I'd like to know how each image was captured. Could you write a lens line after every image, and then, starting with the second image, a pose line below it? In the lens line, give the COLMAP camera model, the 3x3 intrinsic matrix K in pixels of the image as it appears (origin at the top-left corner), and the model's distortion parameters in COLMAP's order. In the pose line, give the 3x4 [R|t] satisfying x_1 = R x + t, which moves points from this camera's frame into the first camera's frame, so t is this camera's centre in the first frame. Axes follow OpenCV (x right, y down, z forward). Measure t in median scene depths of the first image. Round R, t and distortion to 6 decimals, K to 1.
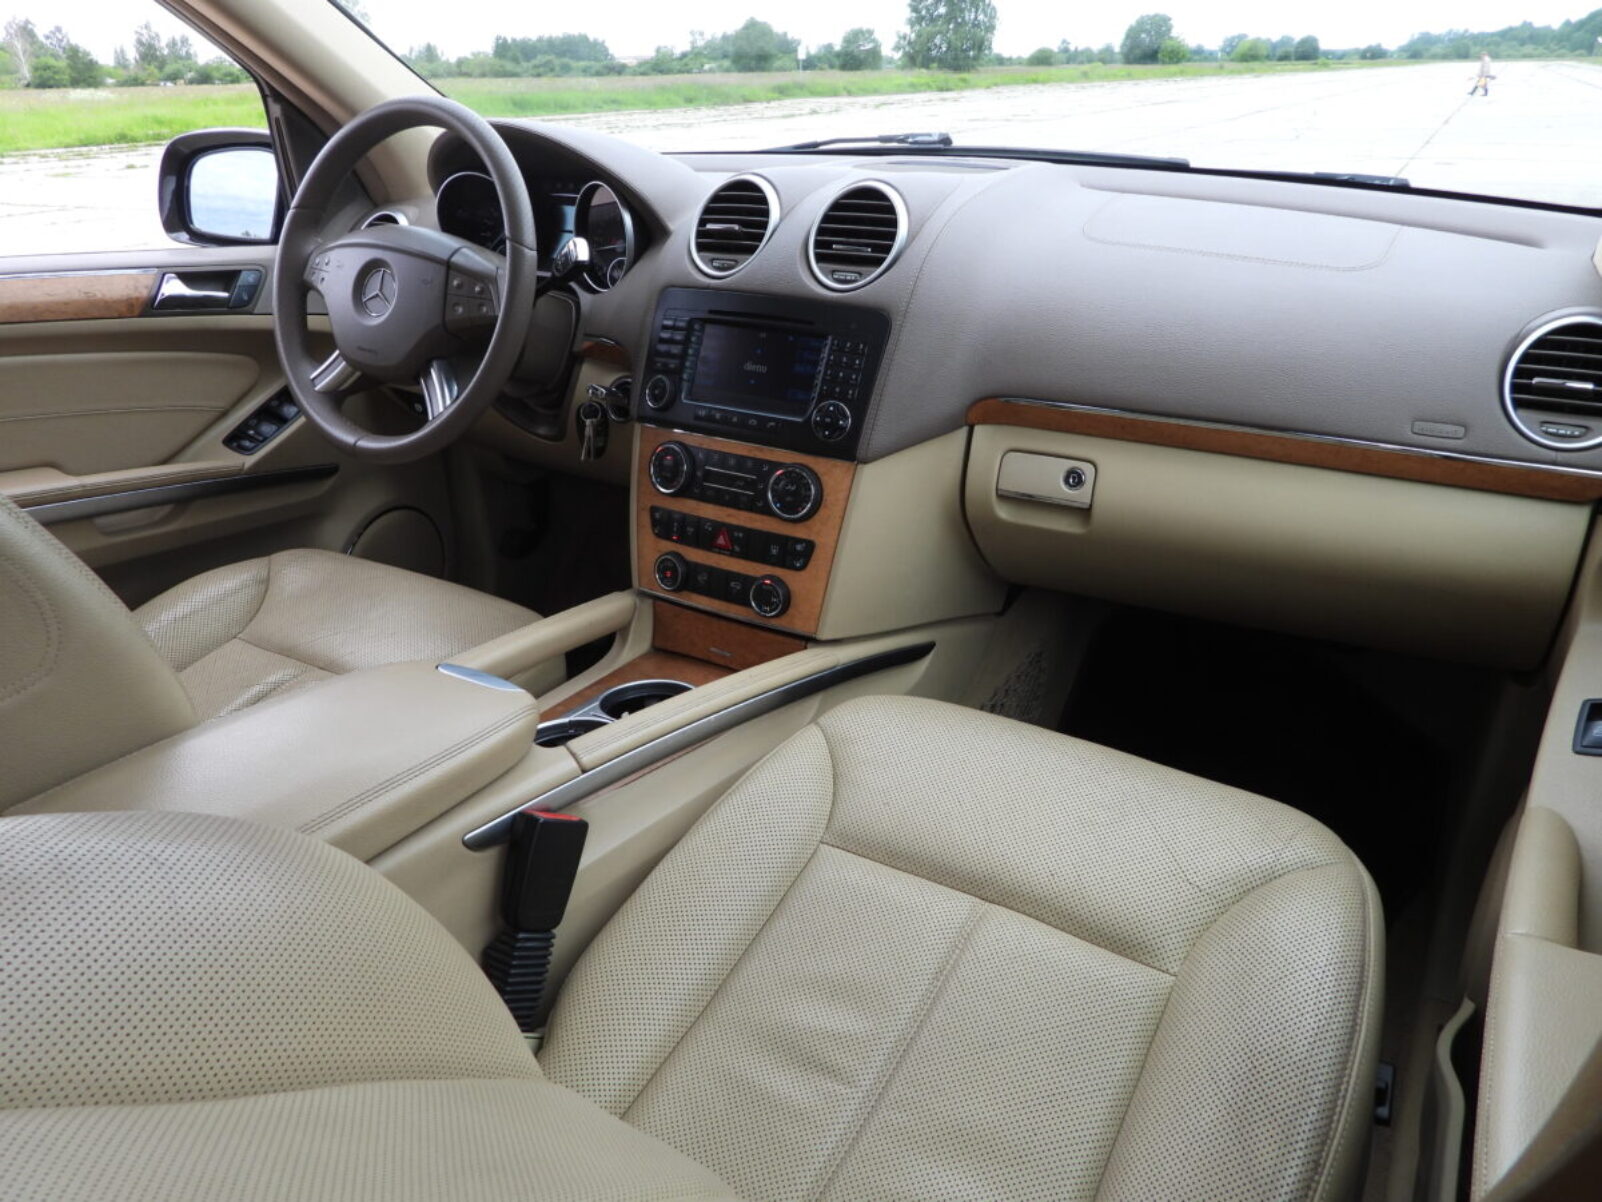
lens RADIAL K [[1150.1, 0, 801.0], [0, 1150.1, 601.0], [0, 0, 1]] dist [-0.005345, -0.005583]
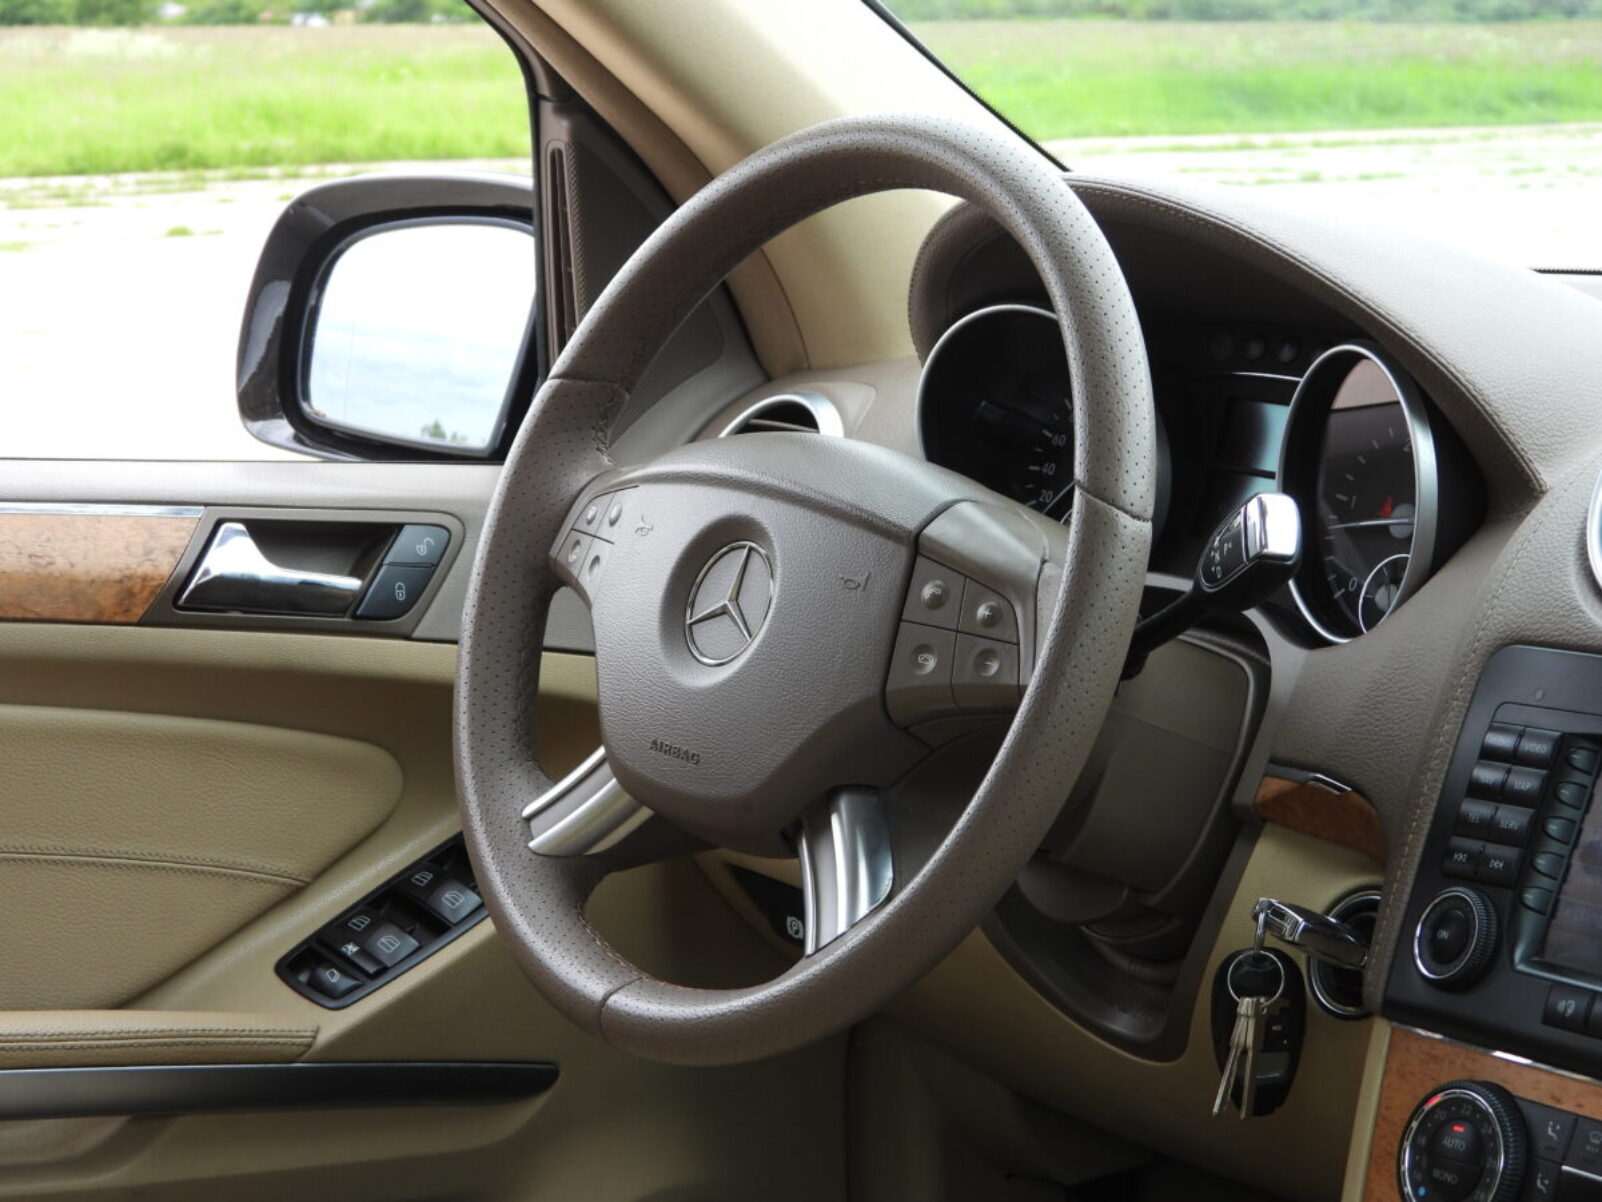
lens RADIAL K [[3825.8, 0, 801.0], [0, 3825.8, 601.0], [0, 0, 1]] dist [-0.067178, -0.056828]
pose [[0.942359, 0.063056, -0.328609, 0.060085], [-0.150503, 0.957007, -0.247964, 0.033222], [0.298846, 0.283128, 0.911334, -0.118779]]
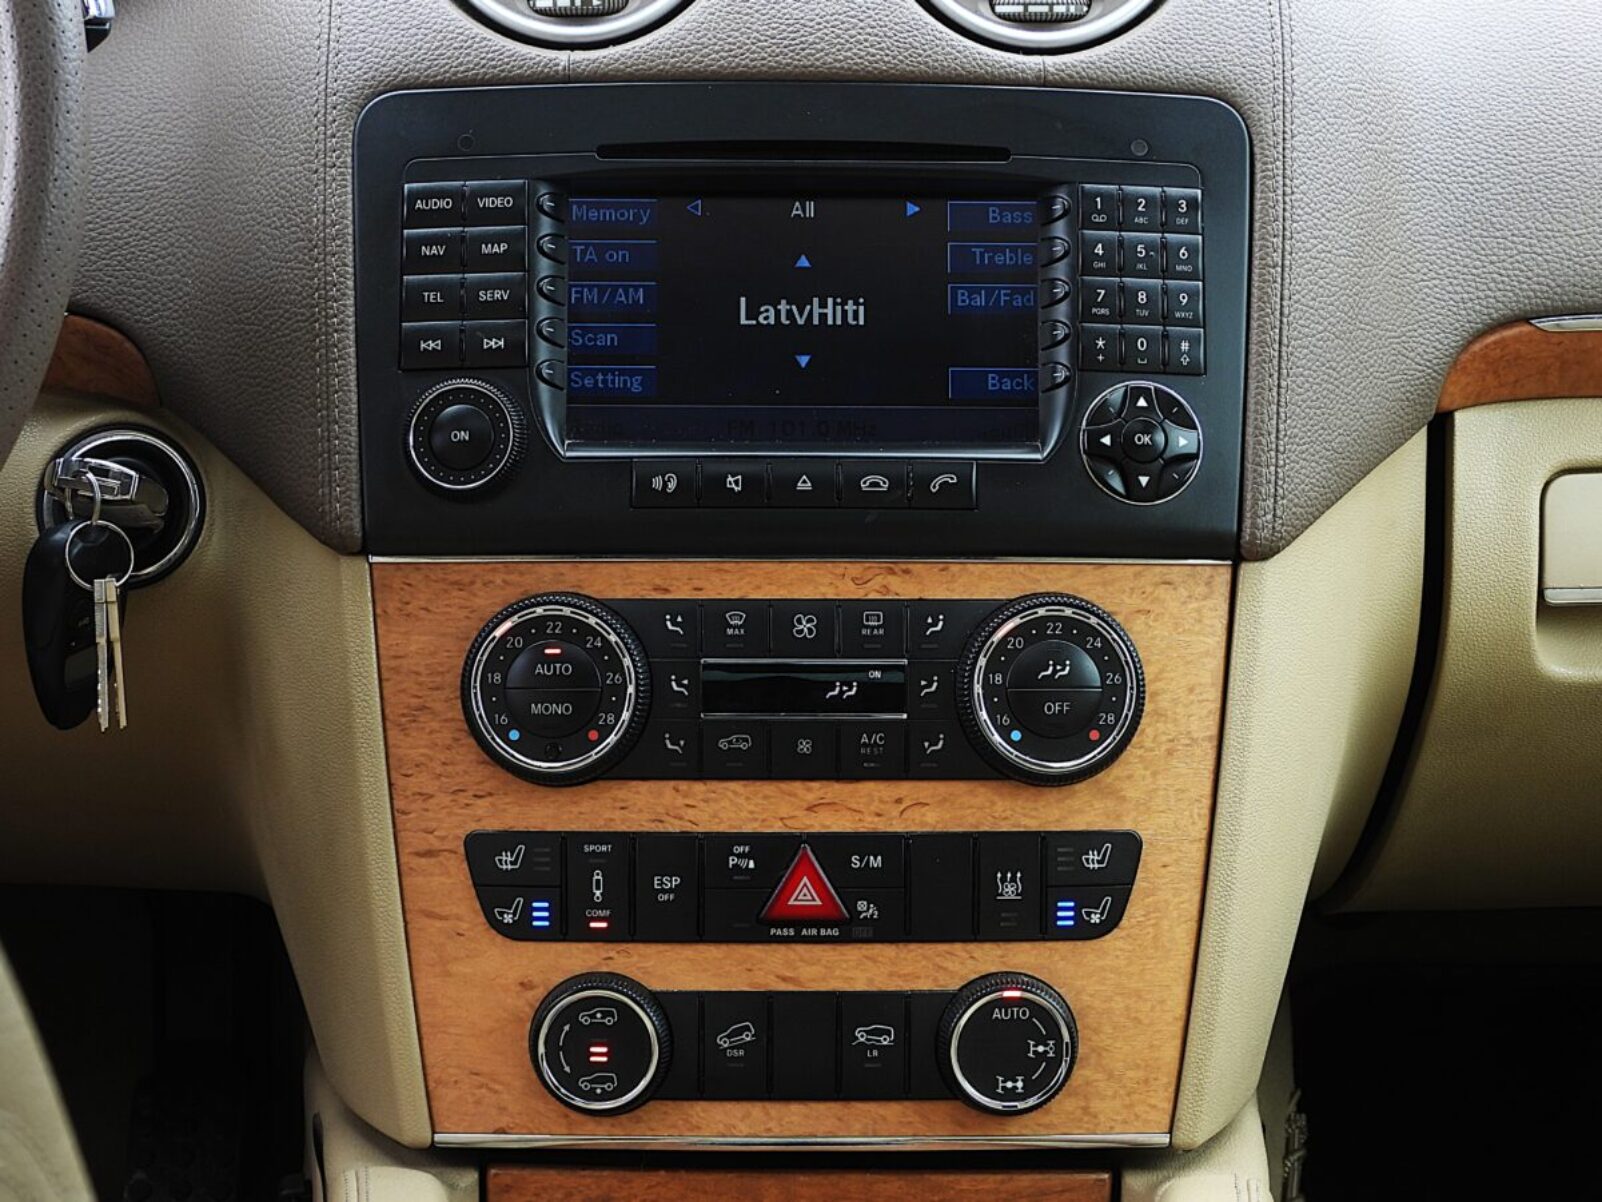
lens RADIAL K [[3825.8, 0, 801.0], [0, 3825.8, 601.0], [0, 0, 1]] dist [-0.067178, -0.056828]
pose [[0.840874, -0.130895, 0.525164, -0.555331], [0.215616, 0.971008, -0.103216, -0.023899], [-0.496428, 0.200025, 0.844719, 0.153270]]
